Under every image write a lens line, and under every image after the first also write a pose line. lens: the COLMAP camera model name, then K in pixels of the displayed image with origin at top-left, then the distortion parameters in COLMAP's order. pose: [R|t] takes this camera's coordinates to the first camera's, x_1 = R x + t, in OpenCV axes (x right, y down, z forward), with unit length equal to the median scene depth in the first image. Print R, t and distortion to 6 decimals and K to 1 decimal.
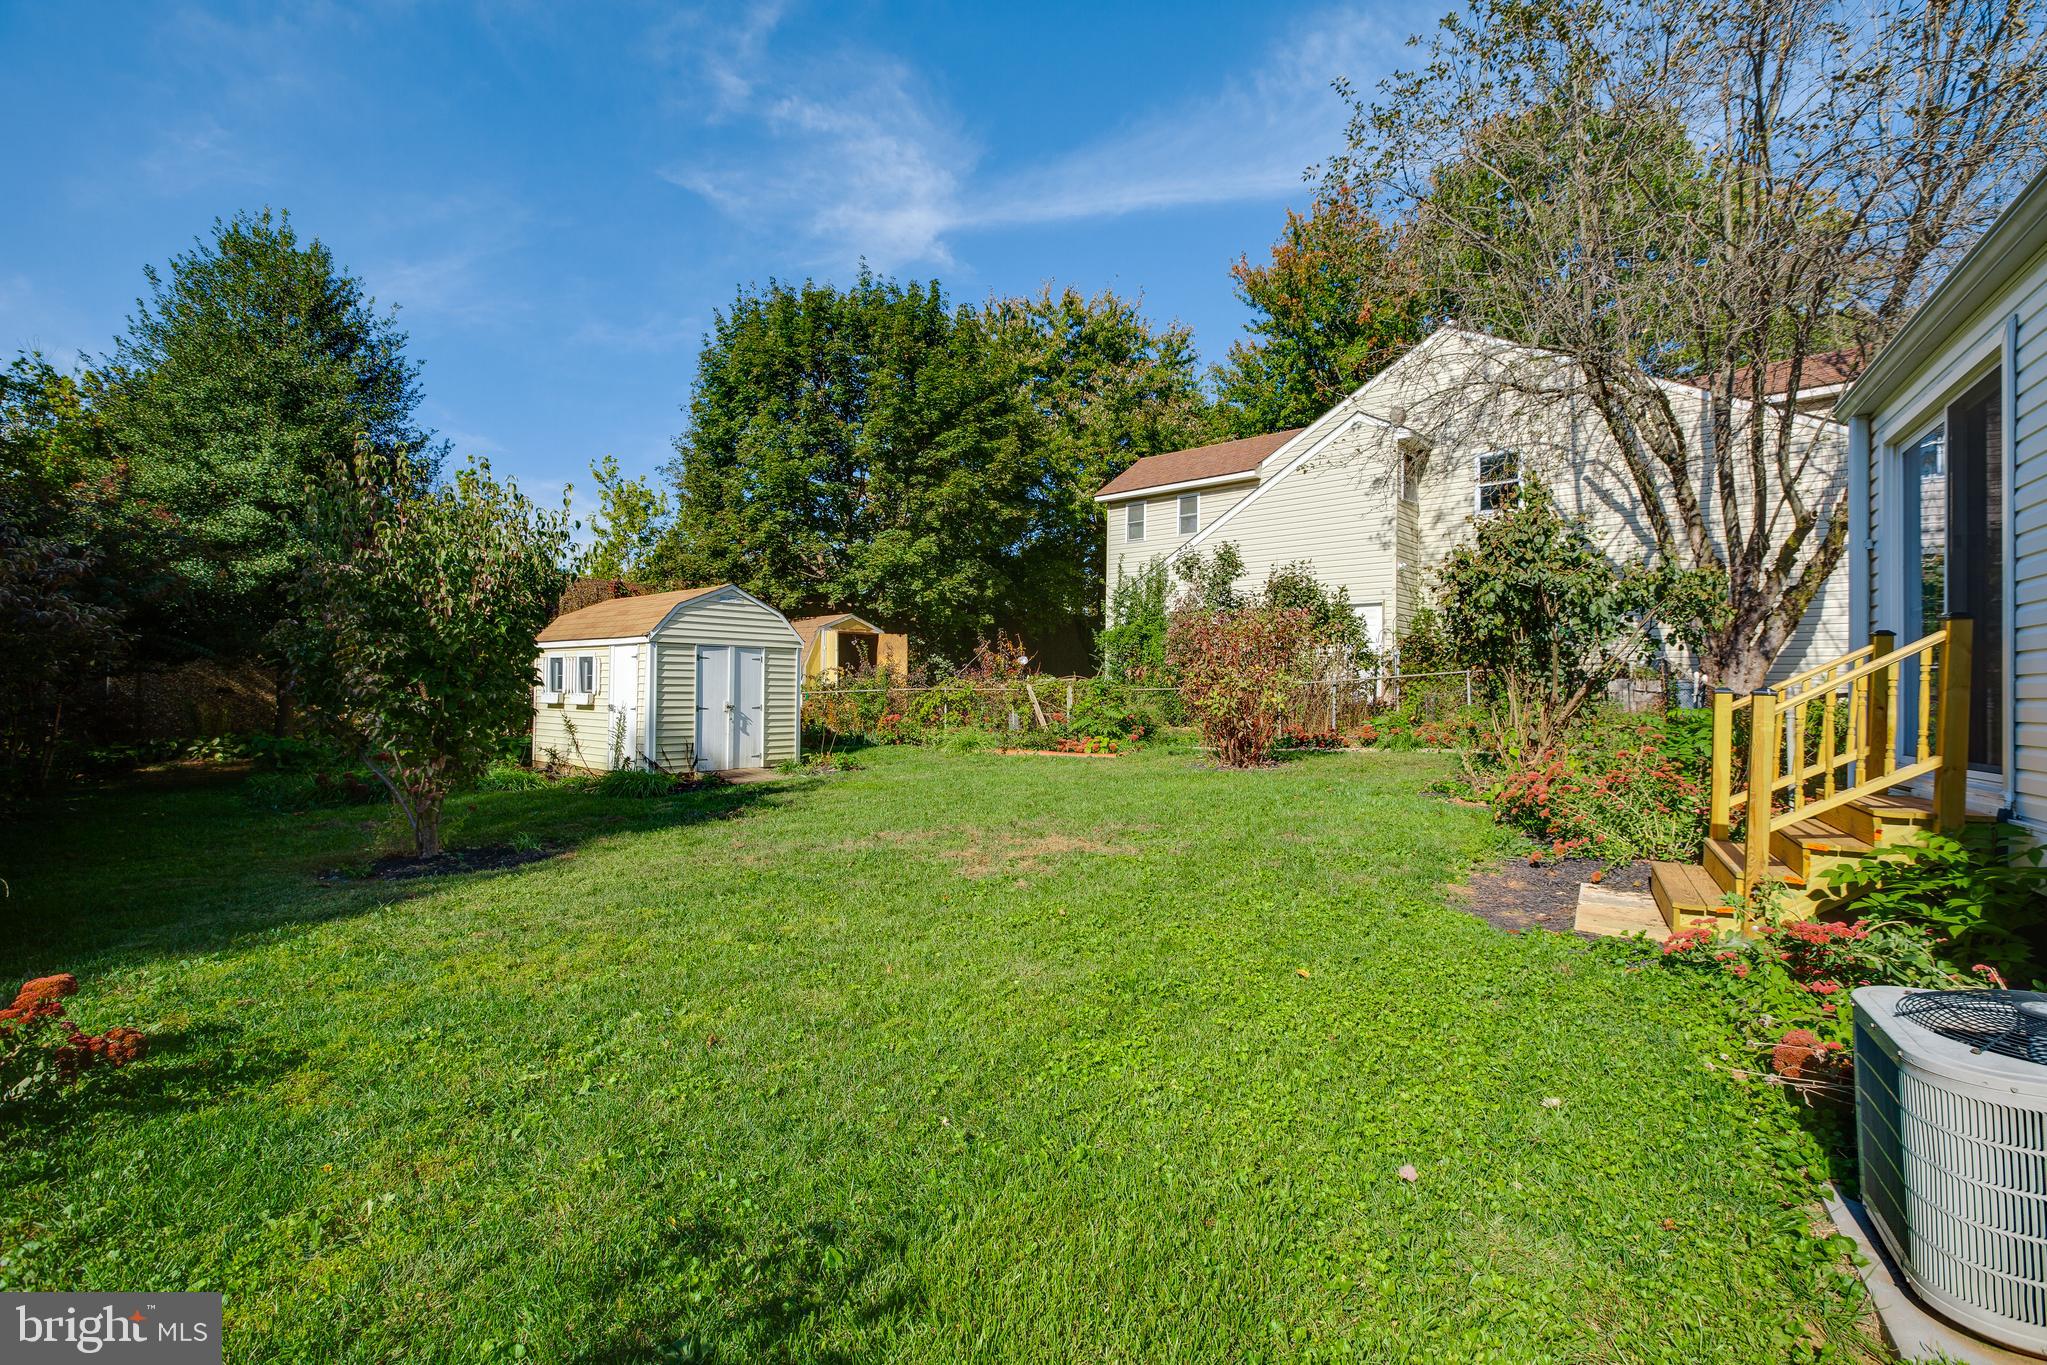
lens RADIAL K [[896.1, 0, 985.3], [0, 896.1, 667.5], [0, 0, 1]] dist [-0.000086, 0.000048]
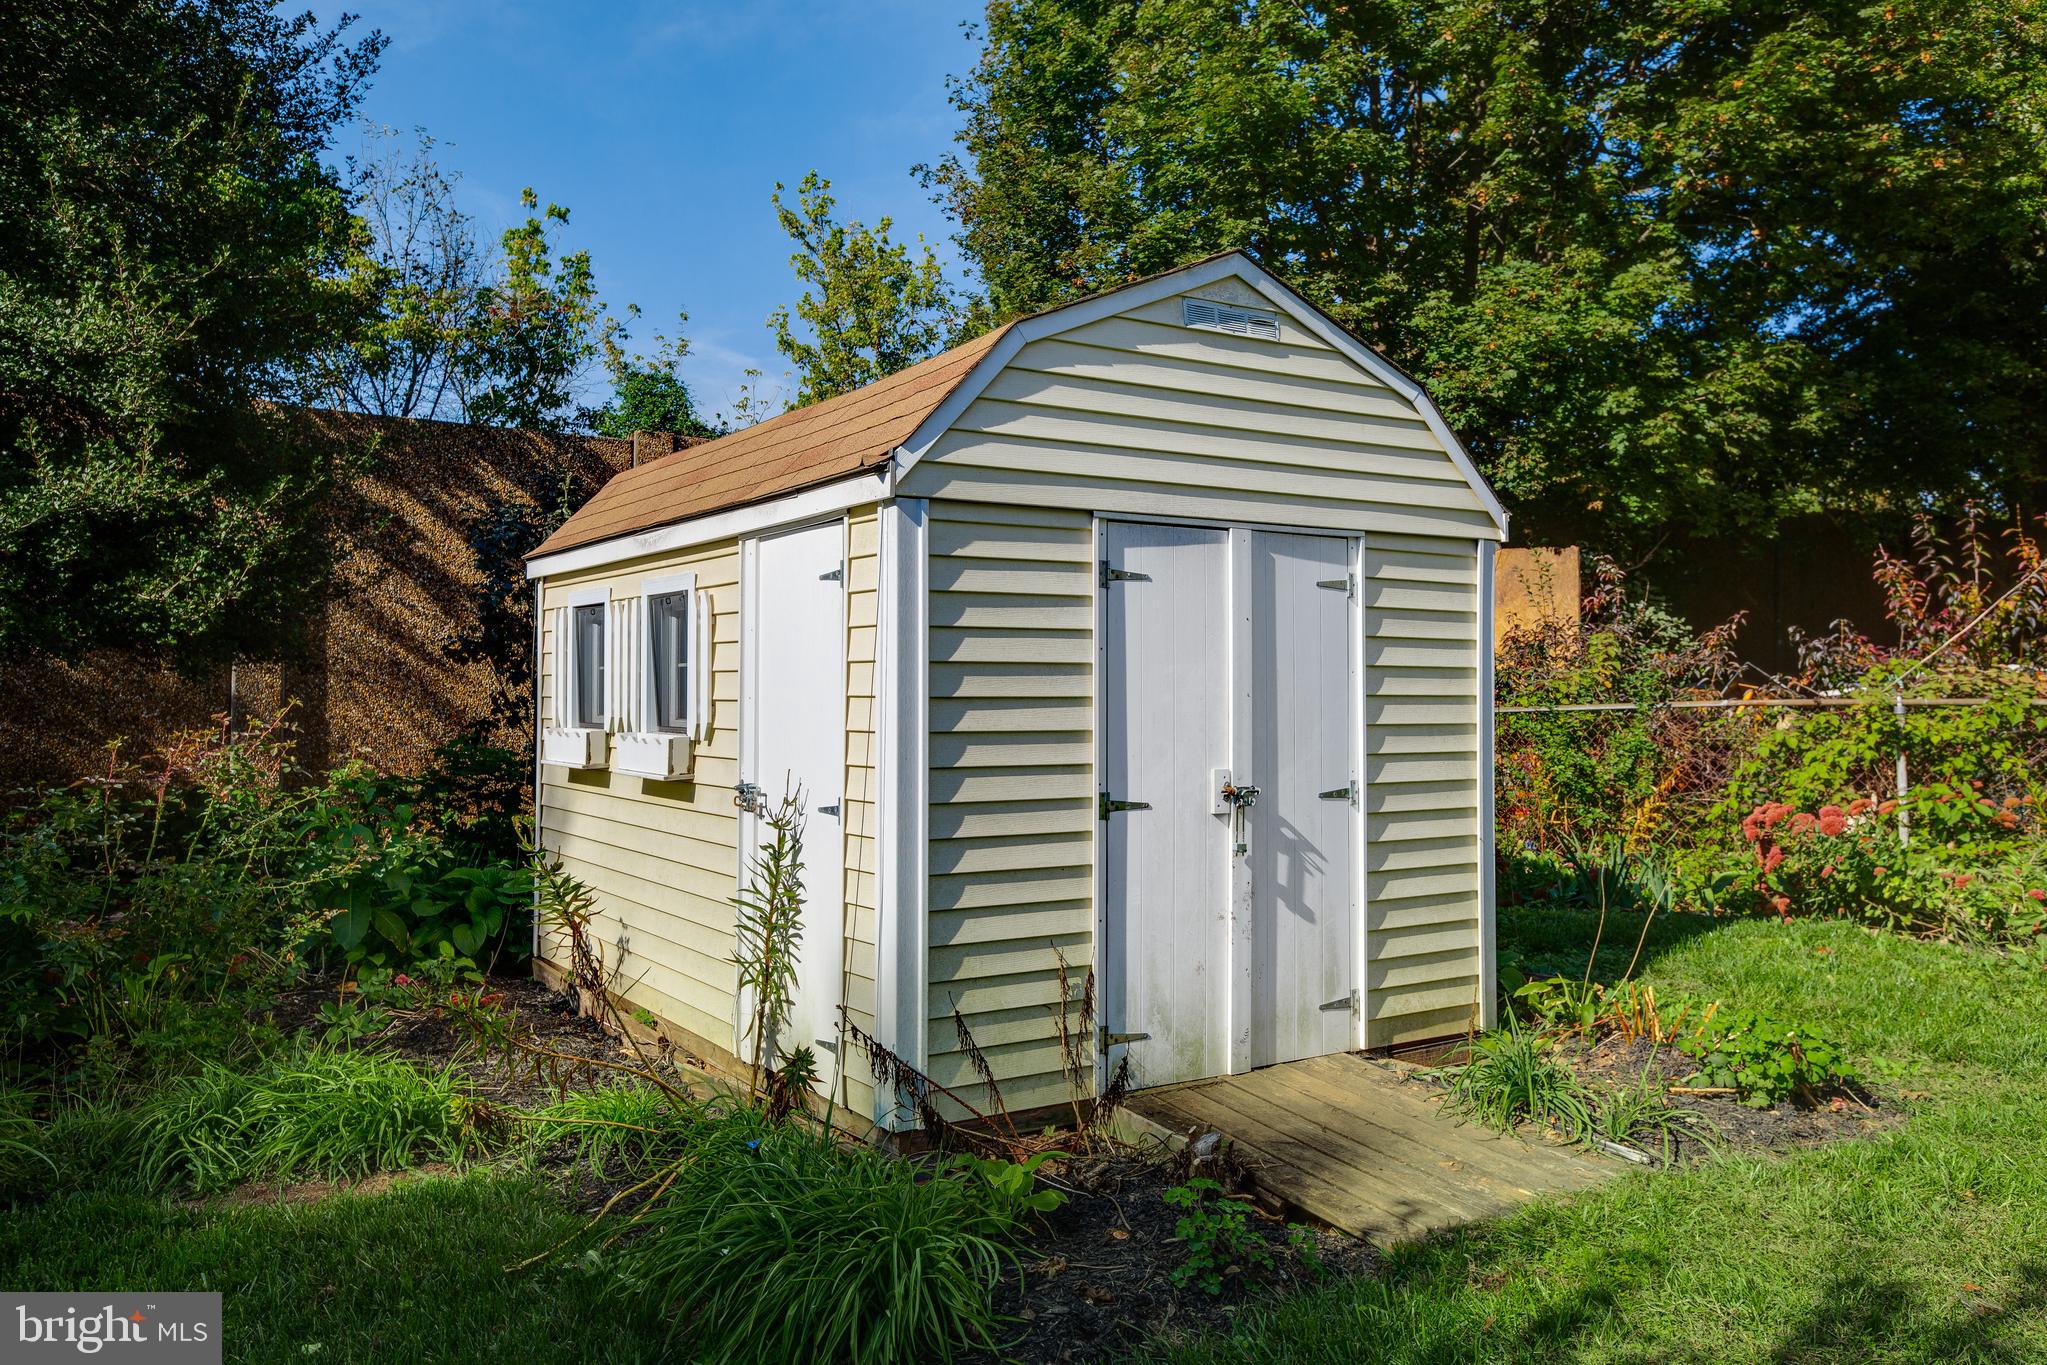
lens RADIAL K [[1574.8, 0, 1023.5], [0, 1574.8, 682.5], [0, 0, 1]] dist [0.001207, 0.000127]
pose [[0.959259, -0.010392, -0.282337, -0.216268], [0.014977, 0.999789, 0.014086, 0.009089], [0.282131, -0.017741, 0.959212, 0.584363]]
